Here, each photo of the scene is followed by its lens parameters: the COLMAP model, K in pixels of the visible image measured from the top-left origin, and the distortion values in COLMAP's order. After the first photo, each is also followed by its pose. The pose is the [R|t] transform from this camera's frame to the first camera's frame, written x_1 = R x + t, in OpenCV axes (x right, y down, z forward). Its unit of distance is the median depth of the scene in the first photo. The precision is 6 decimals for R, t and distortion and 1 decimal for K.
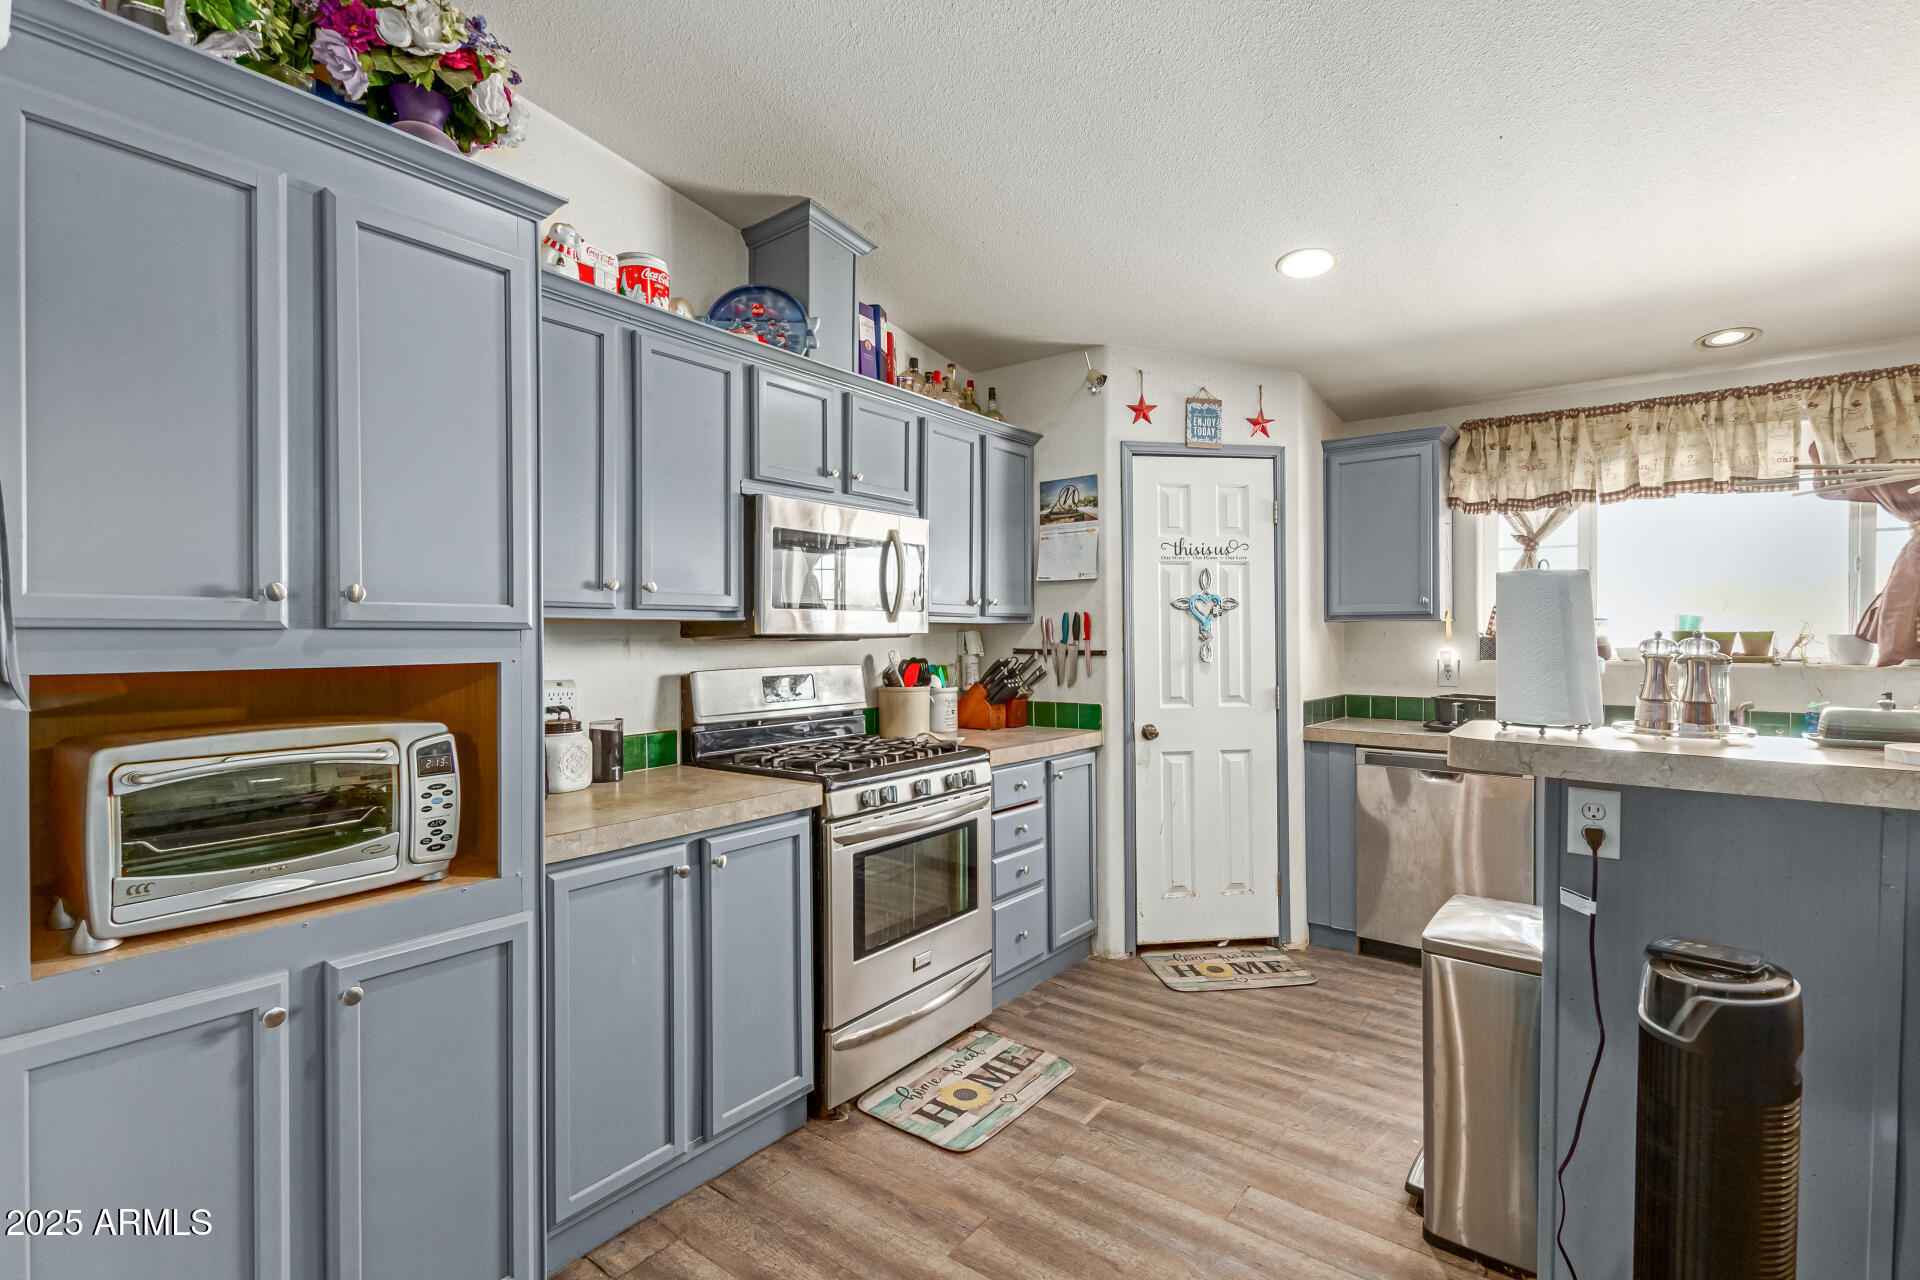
lens RADIAL K [[878.1, 0, 947.9], [0, 878.1, 640.3], [0, 0, 1]] dist [0.009122, 0.000250]
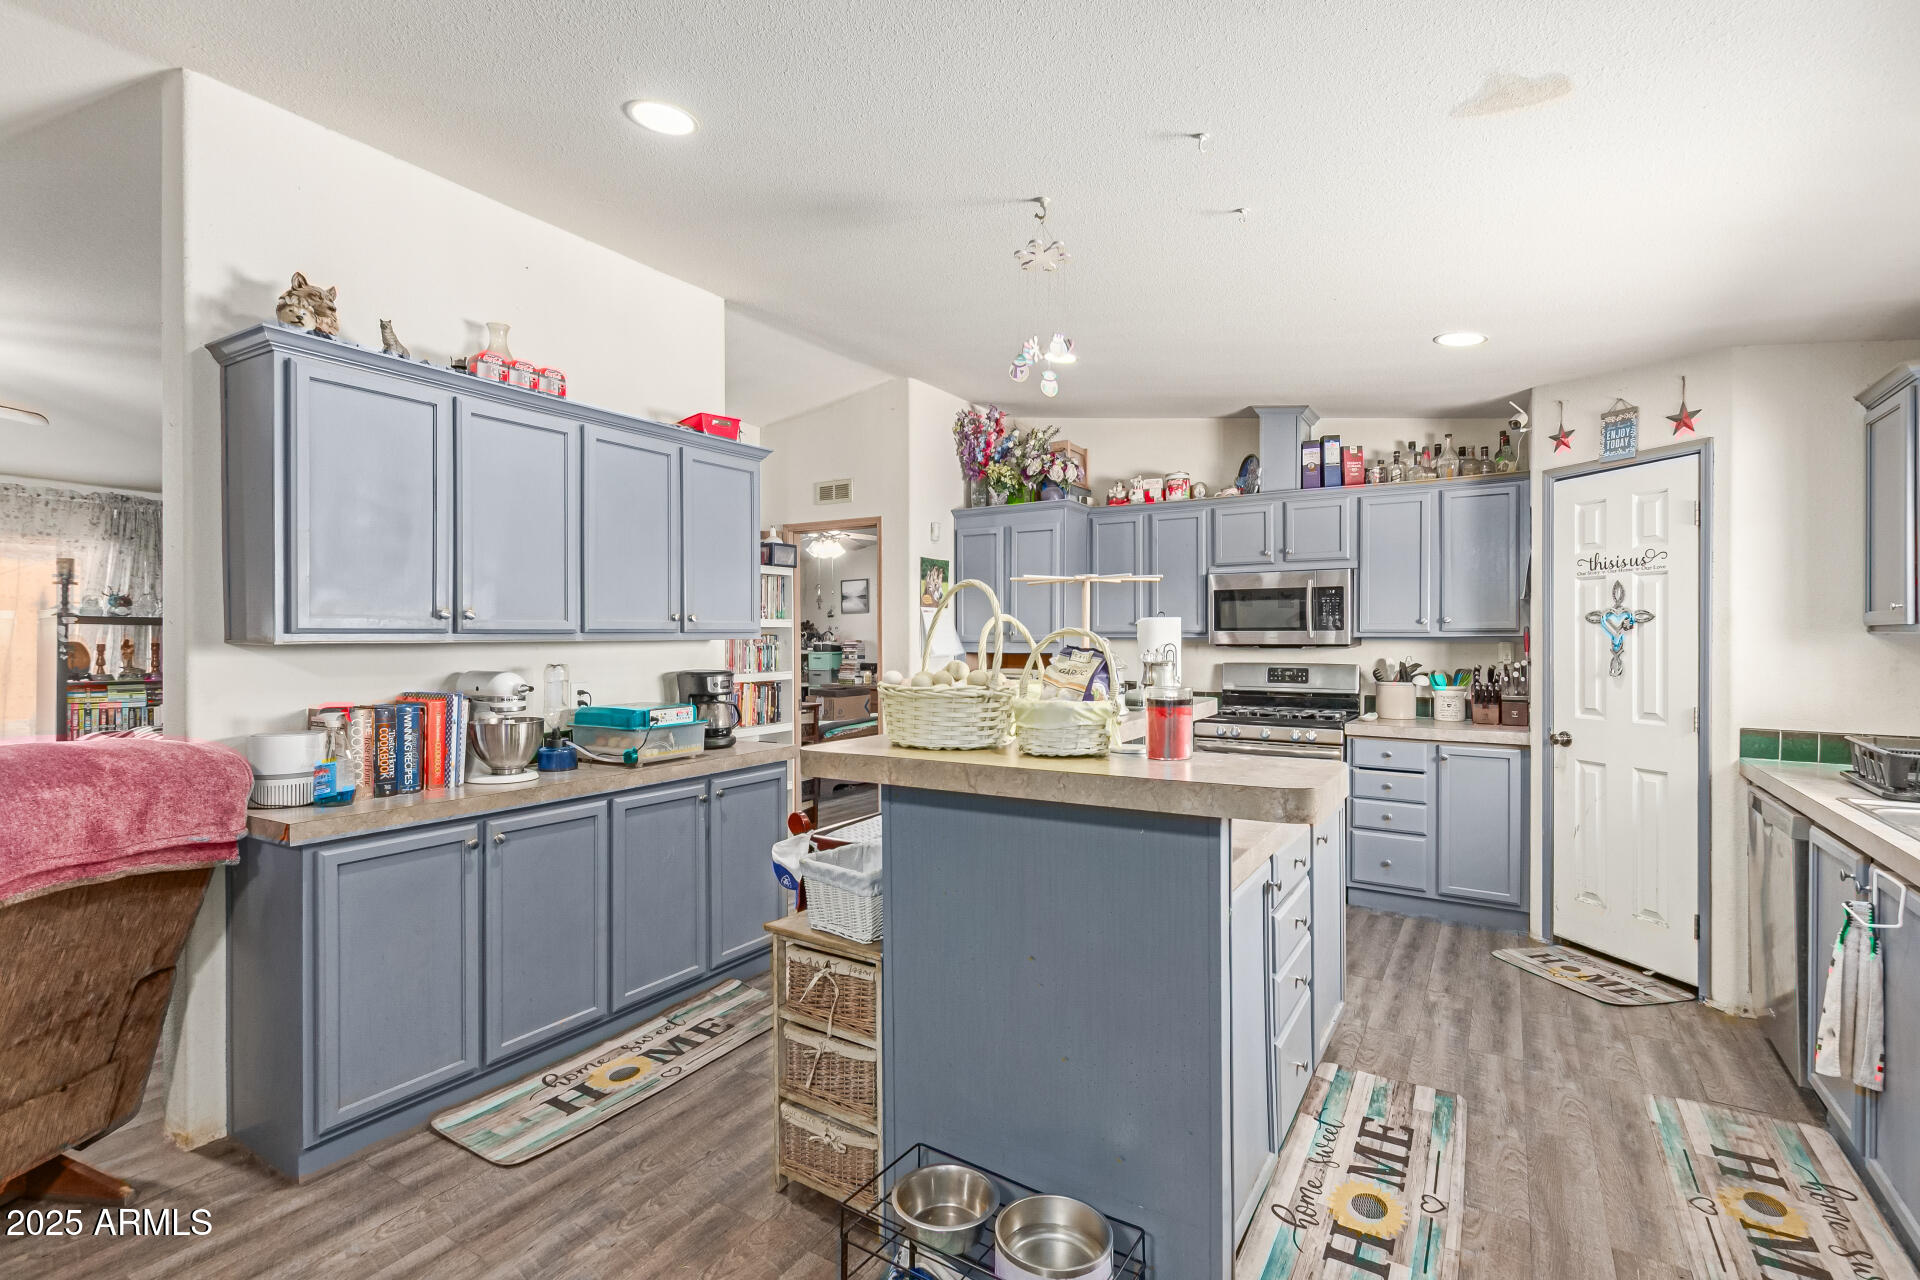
lens RADIAL K [[878.1, 0, 947.9], [0, 878.1, 640.3], [0, 0, 1]] dist [0.009122, 0.000250]
pose [[0.094082, 0.004857, -0.995553, 1.257434], [-0.005246, 0.999977, 0.004383, -0.016353], [0.995551, 0.004810, 0.094106, 0.160500]]
